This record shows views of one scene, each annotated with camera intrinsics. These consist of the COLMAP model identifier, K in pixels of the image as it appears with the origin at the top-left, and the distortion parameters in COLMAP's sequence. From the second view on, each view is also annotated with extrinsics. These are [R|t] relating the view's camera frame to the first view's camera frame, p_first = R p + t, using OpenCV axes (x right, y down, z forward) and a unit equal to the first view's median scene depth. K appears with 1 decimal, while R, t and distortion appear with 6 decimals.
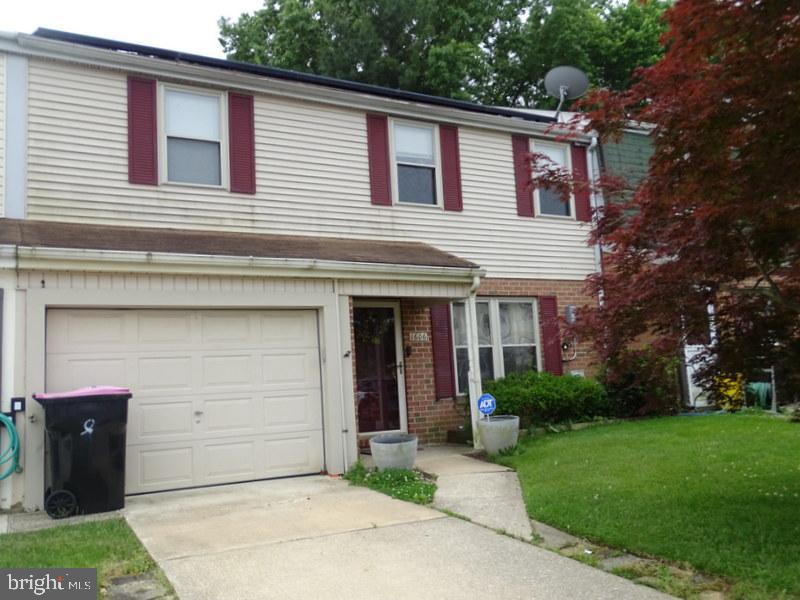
lens RADIAL K [[854.5, 0, 400.0], [0, 854.5, 300.0], [0, 0, 1]] dist [0.014438, 0.725972]
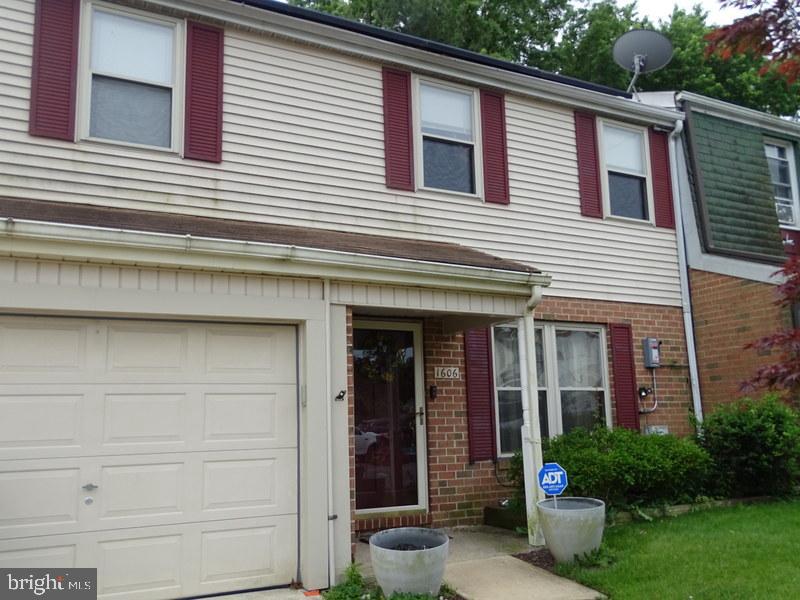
lens RADIAL K [[854.5, 0, 400.0], [0, 854.5, 300.0], [0, 0, 1]] dist [0.014438, 0.725972]
pose [[0.999466, 0.025561, -0.020361, -0.004413], [-0.026466, 0.998613, -0.045511, 0.015752], [0.019170, 0.046025, 0.998756, 0.284306]]
